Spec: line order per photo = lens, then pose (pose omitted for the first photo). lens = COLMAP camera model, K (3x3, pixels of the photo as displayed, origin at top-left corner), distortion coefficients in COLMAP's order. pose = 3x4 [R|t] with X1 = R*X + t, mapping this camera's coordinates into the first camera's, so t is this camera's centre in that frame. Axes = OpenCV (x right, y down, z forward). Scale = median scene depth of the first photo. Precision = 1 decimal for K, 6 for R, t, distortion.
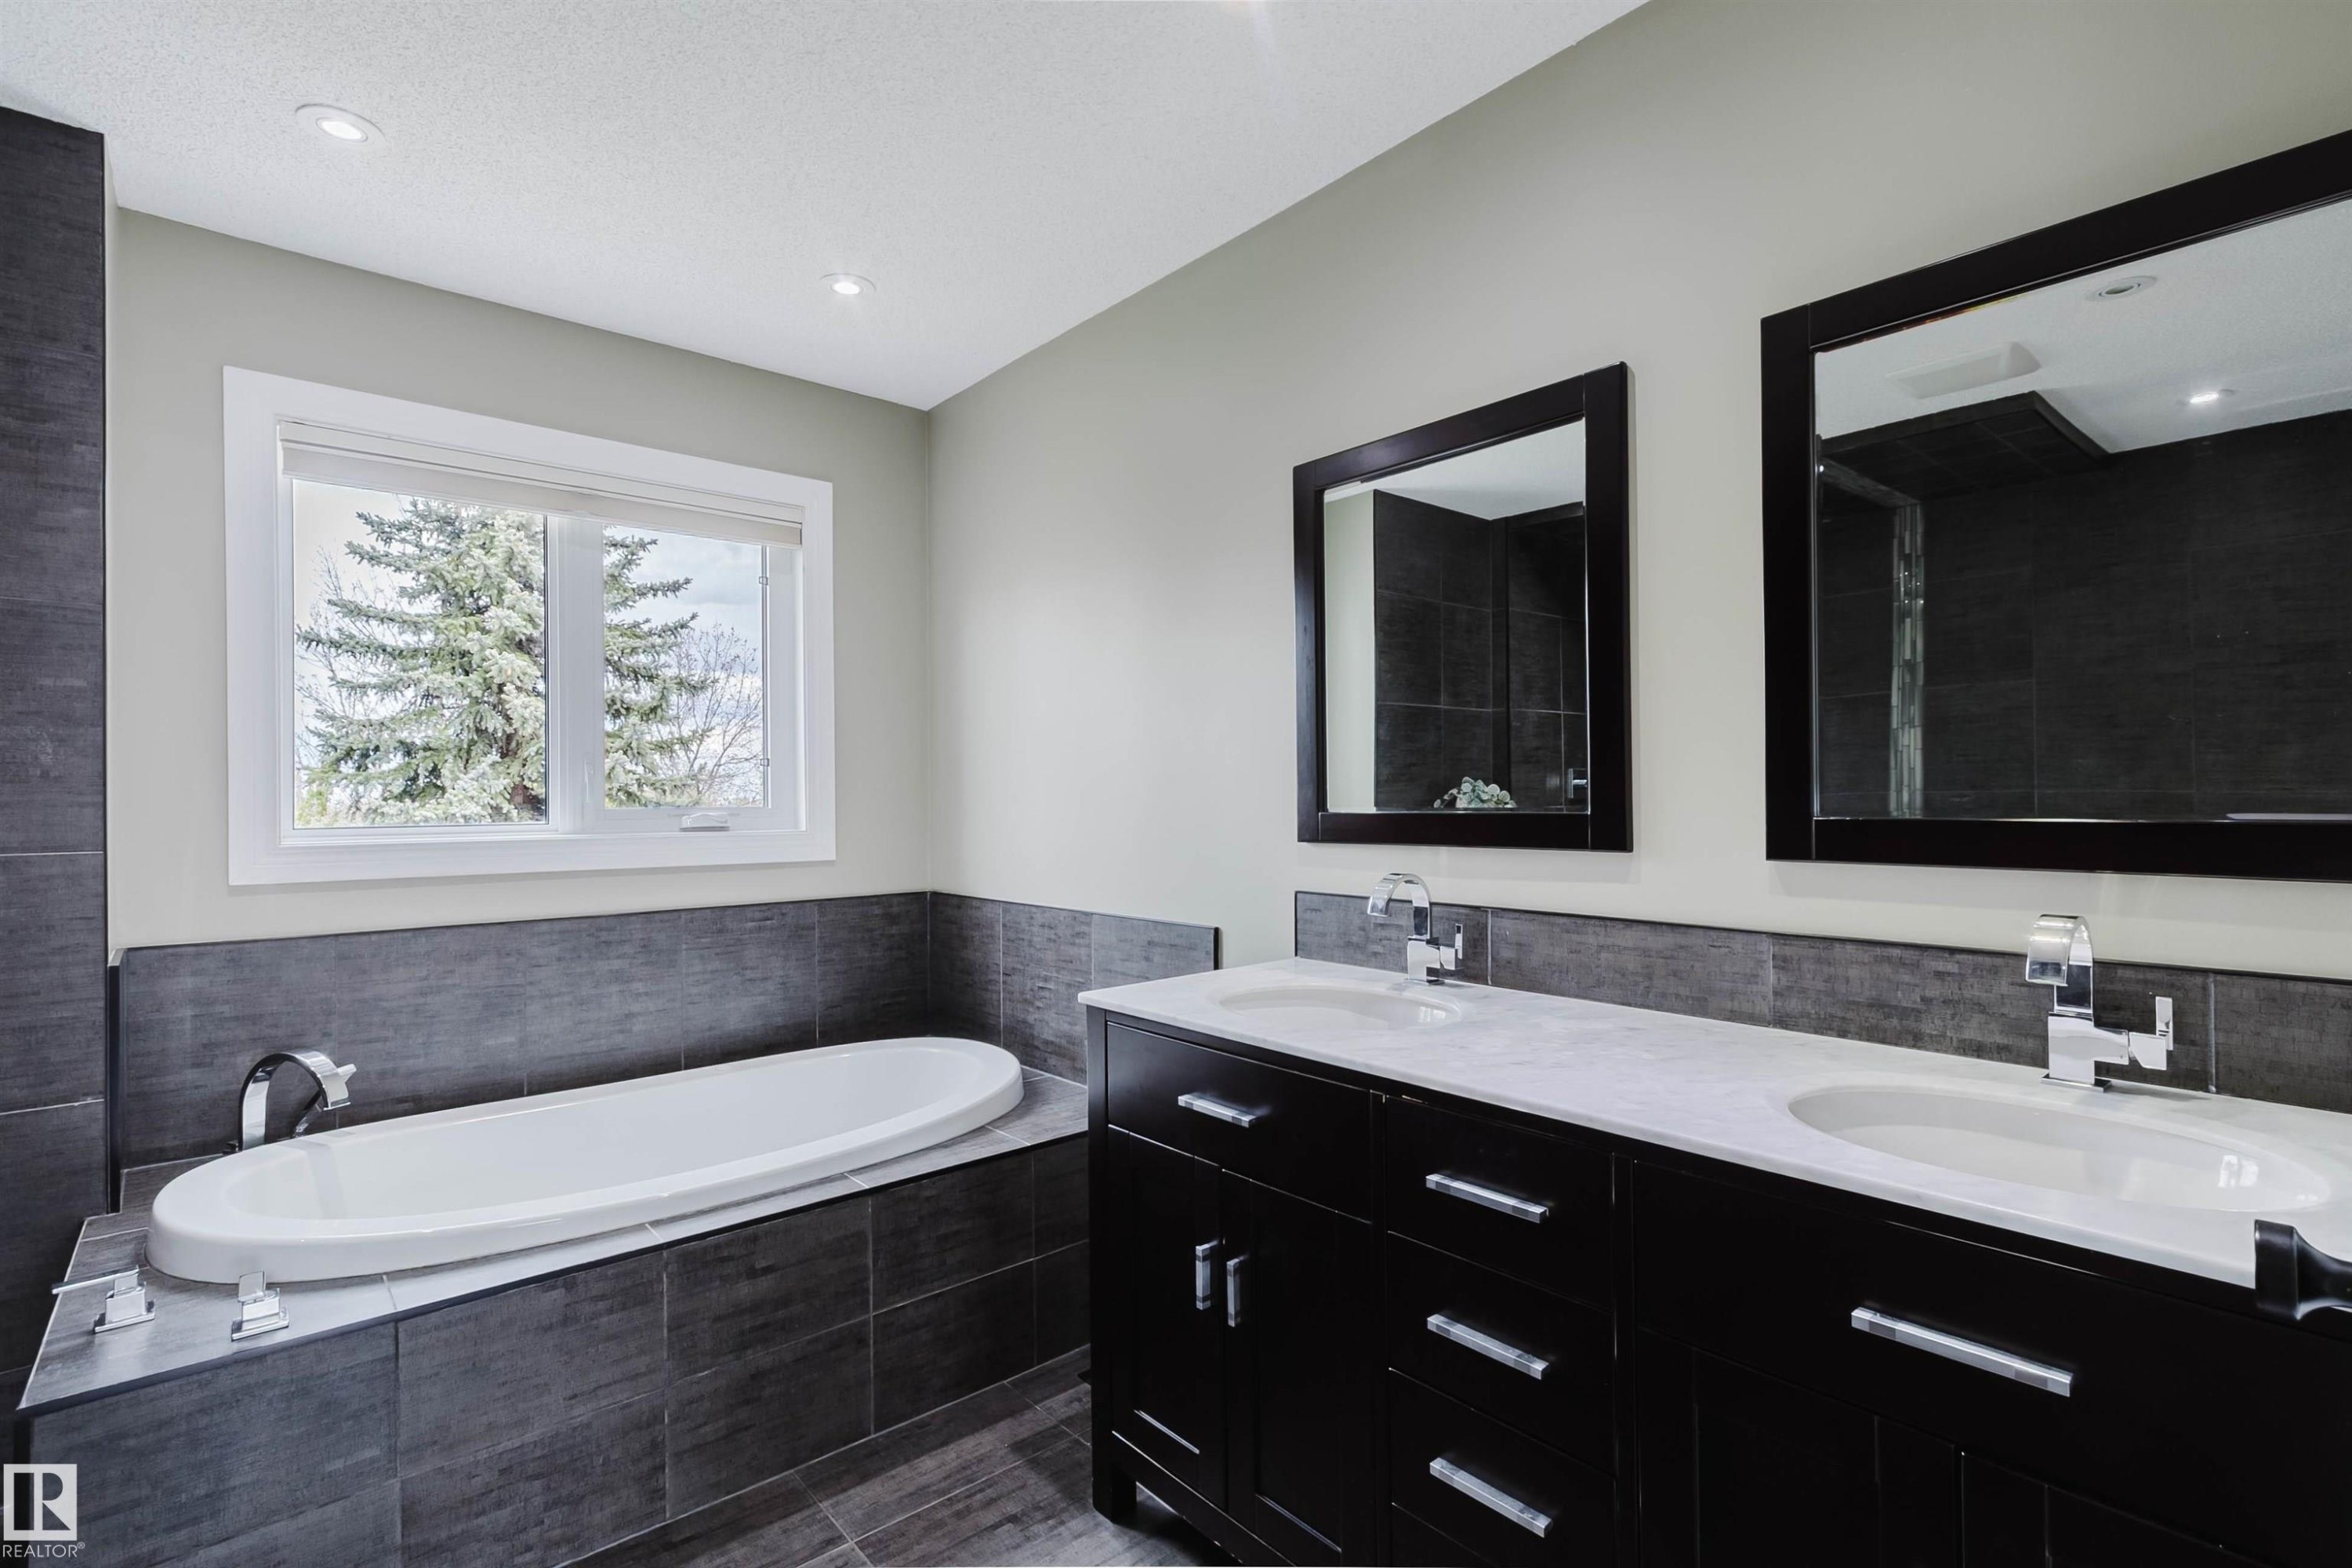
lens RADIAL K [[1071.8, 0, 1164.4], [0, 1071.8, 789.4], [0, 0, 1]] dist [-0.000617, 0.001360]
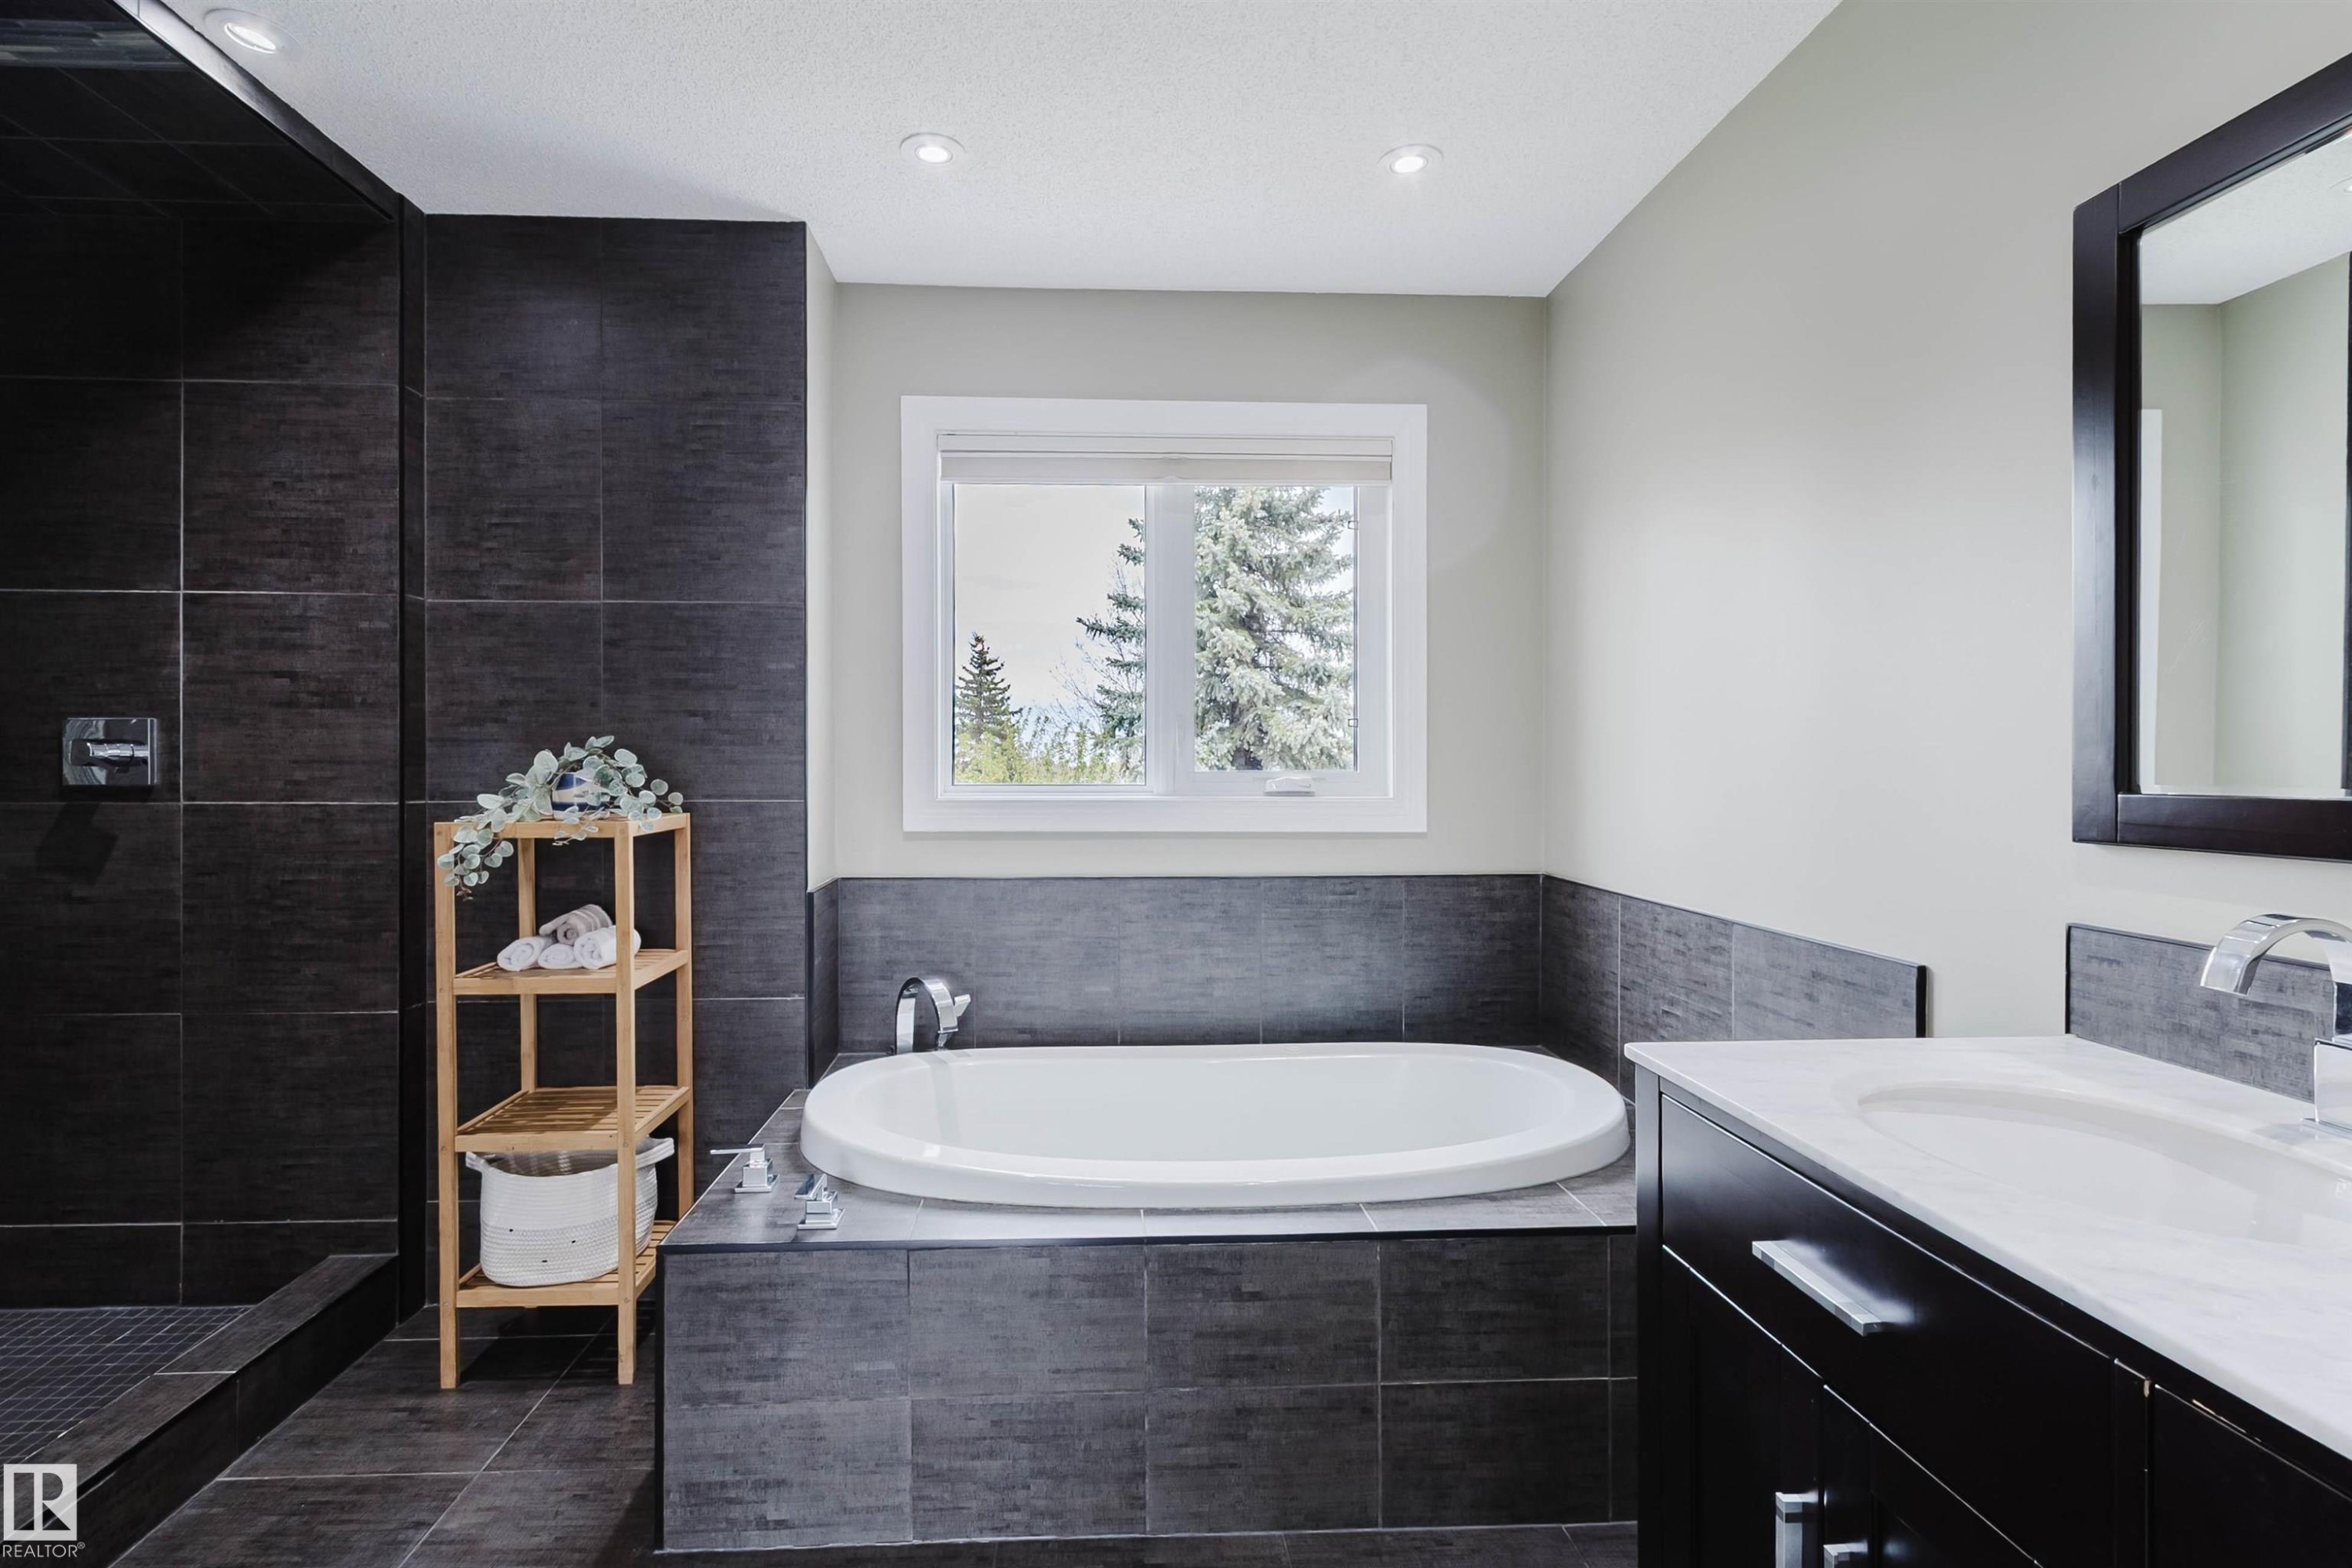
lens RADIAL K [[1071.8, 0, 1188.0], [0, 1071.8, 768.5], [0, 0, 1]] dist [-0.000617, 0.001360]
pose [[0.787167, 0.011614, -0.616630, 0.113294], [-0.002937, 0.999882, 0.015083, 0.000735], [0.616732, -0.010062, 0.787109, 0.251144]]
